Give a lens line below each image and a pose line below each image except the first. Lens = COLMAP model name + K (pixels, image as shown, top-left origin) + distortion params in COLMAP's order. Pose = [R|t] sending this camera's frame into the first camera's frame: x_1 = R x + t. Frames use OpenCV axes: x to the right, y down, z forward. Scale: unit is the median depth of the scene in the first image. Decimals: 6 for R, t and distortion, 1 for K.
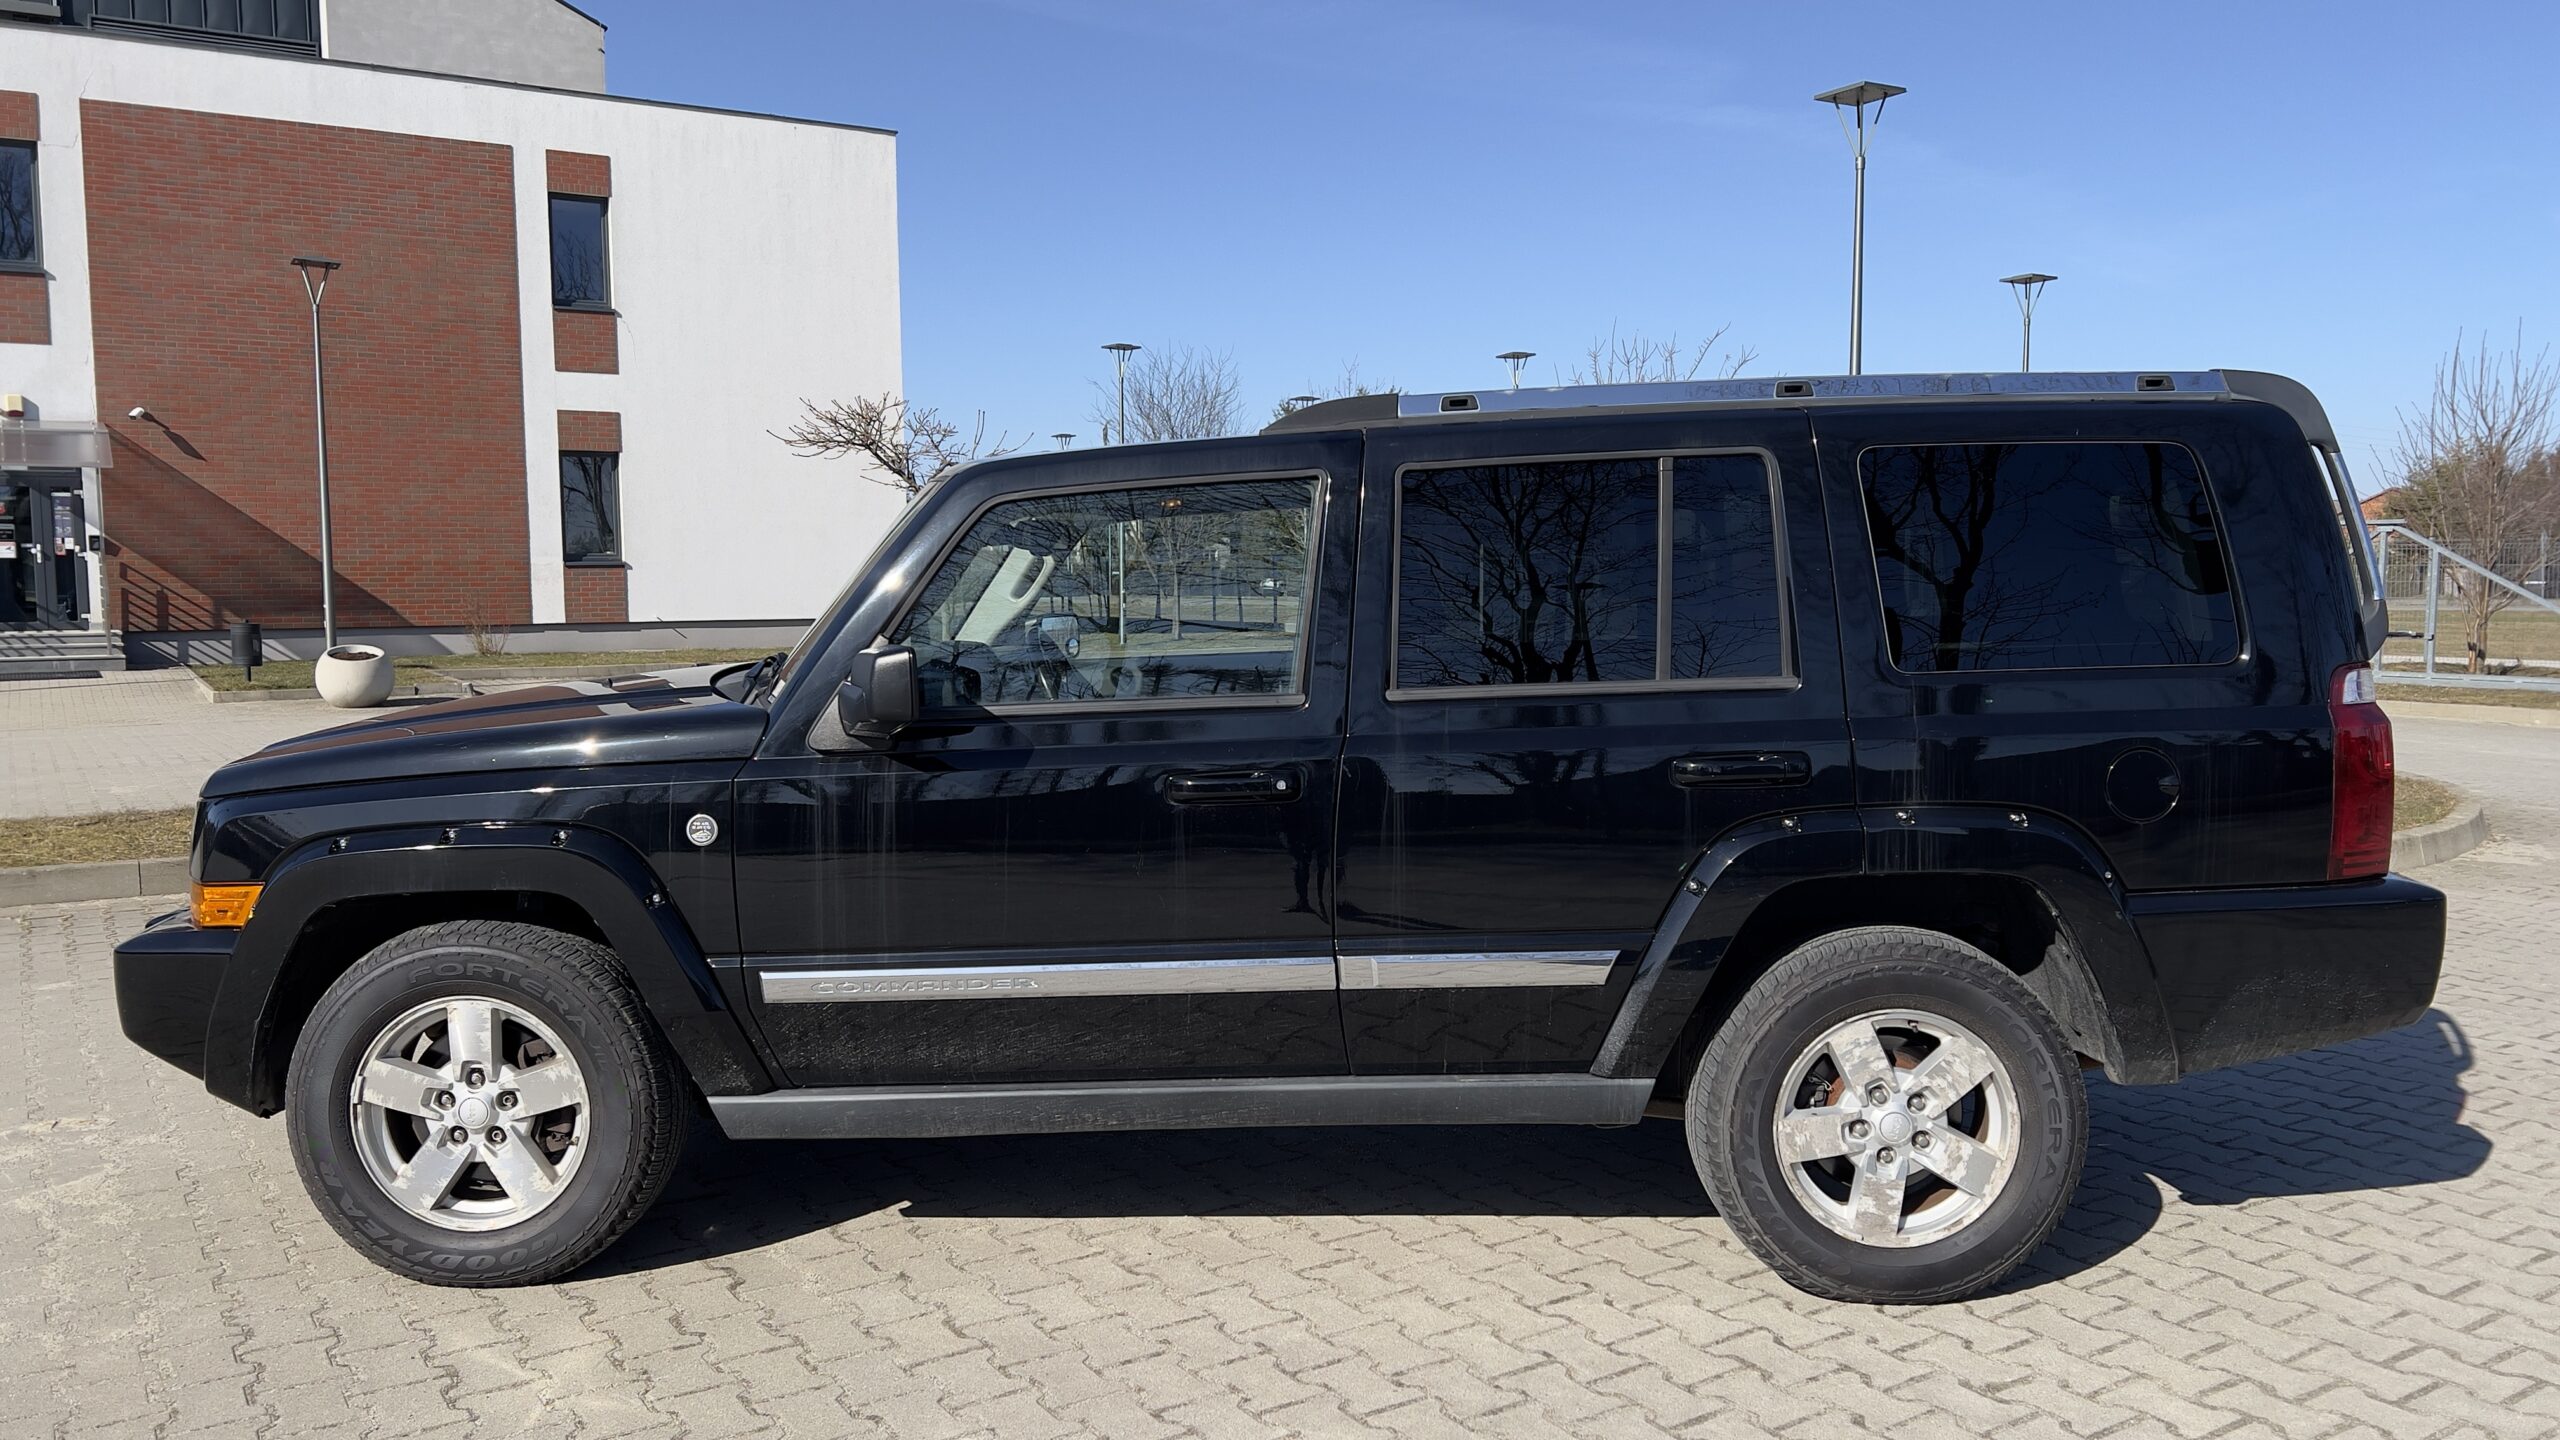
lens RADIAL K [[1931.9, 0, 1284.0], [0, 1931.9, 723.5], [0, 0, 1]] dist [0.064036, -0.069253]
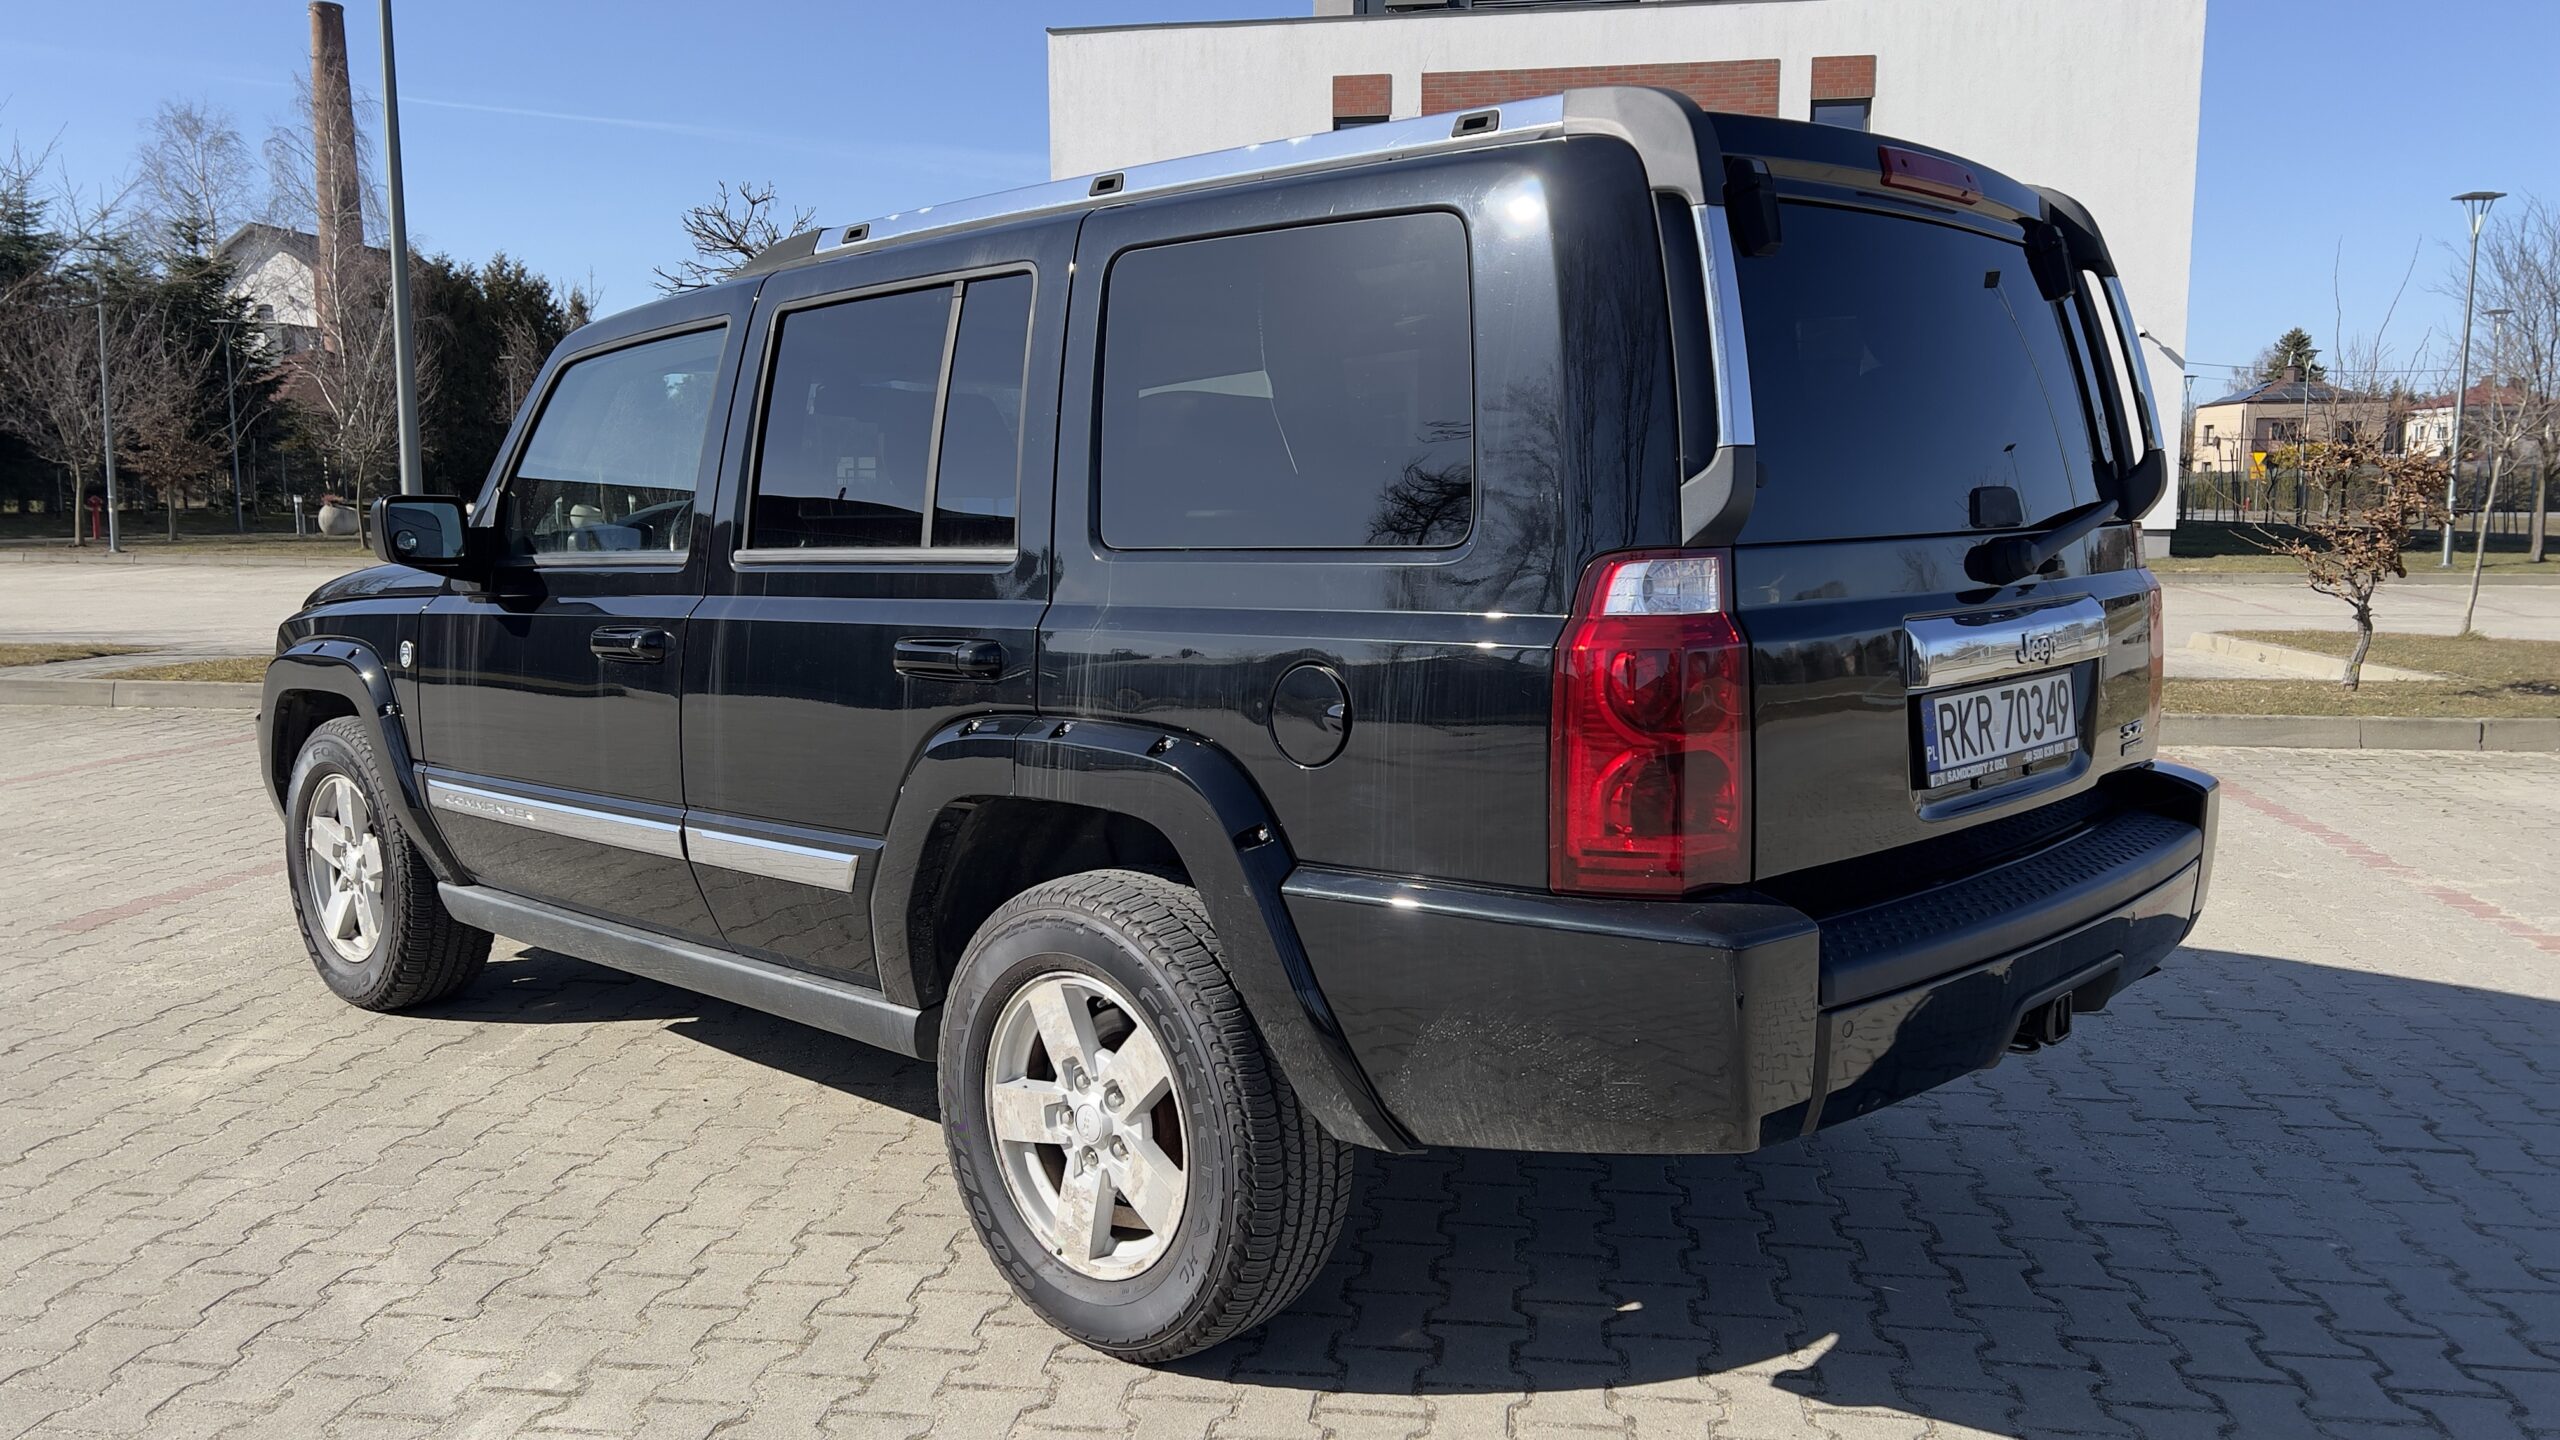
lens RADIAL K [[1931.9, 0, 1267.6], [0, 1931.9, 712.0], [0, 0, 1]] dist [0.064036, -0.069253]
pose [[0.739050, 0.080275, -0.668850, 0.873579], [-0.054829, 0.996748, 0.059046, -0.008864], [0.671415, -0.006966, 0.741048, 0.465994]]
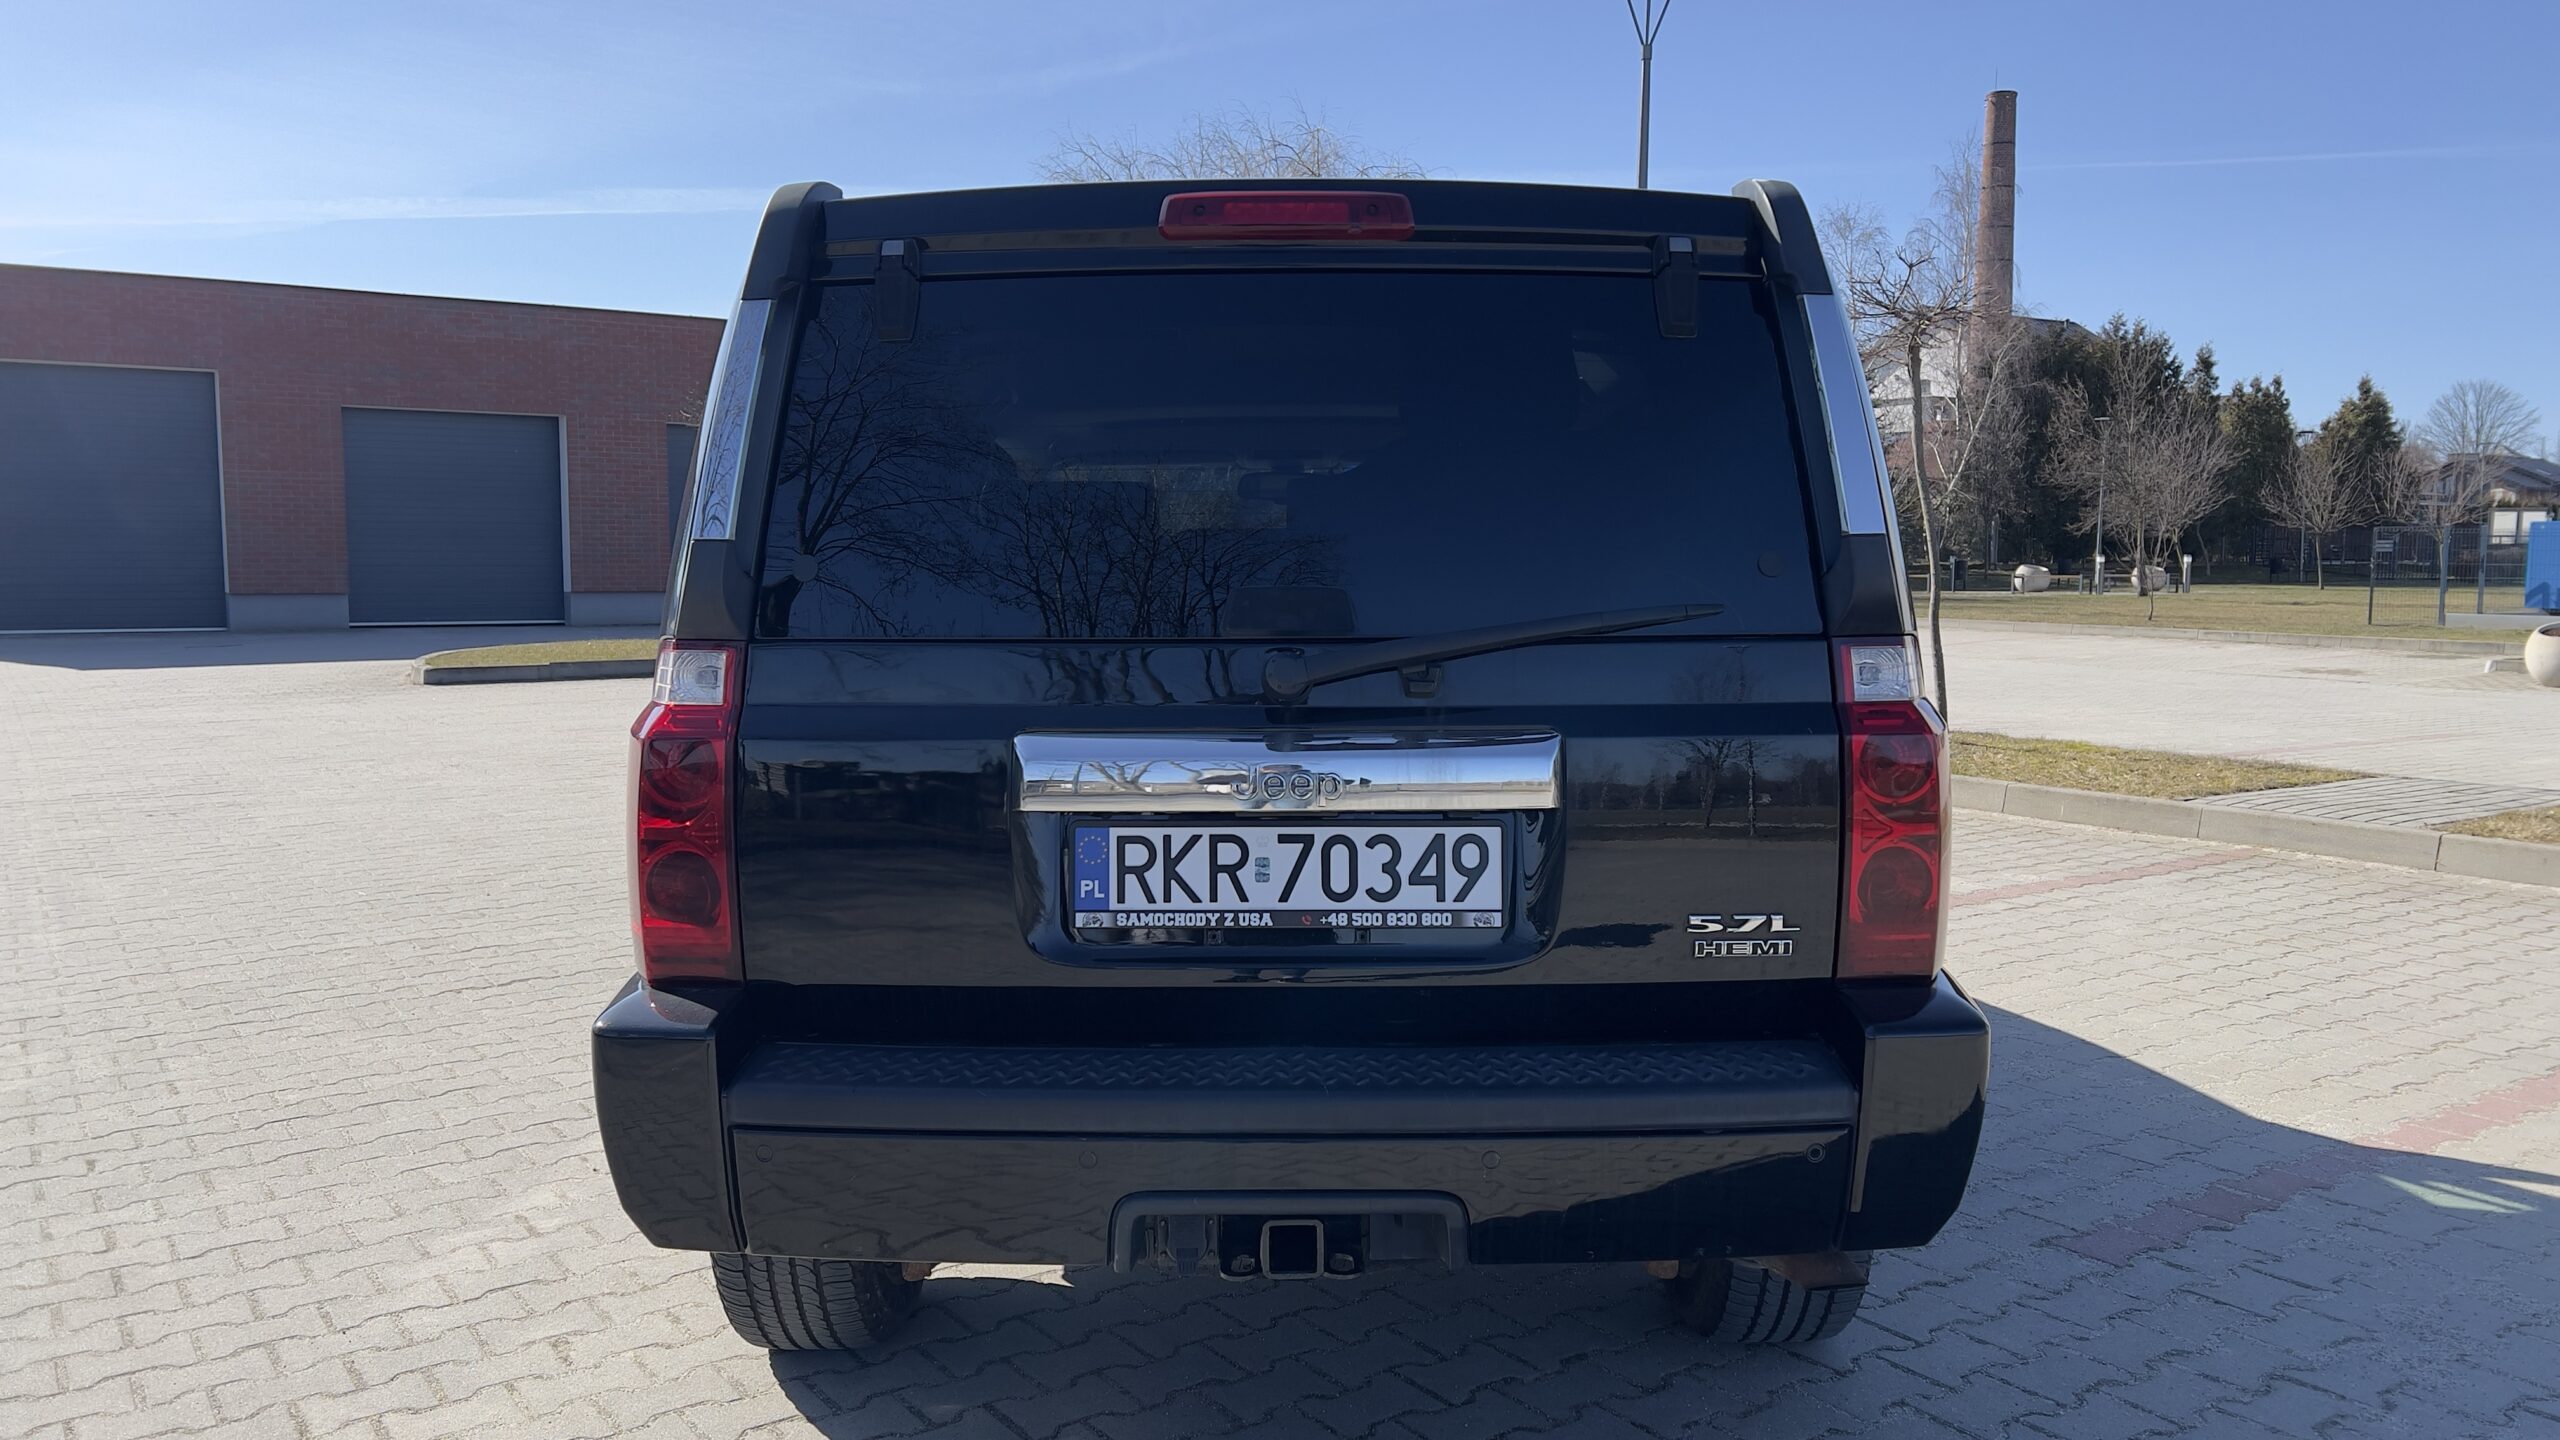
lens RADIAL K [[1931.9, 0, 1274.5], [0, 1931.9, 716.0], [0, 0, 1]] dist [0.064036, -0.069253]
pose [[0.011603, 0.091675, -0.995721, 1.184436], [-0.083752, 0.992378, 0.090391, -0.079554], [0.996419, 0.082345, 0.019193, 1.188125]]
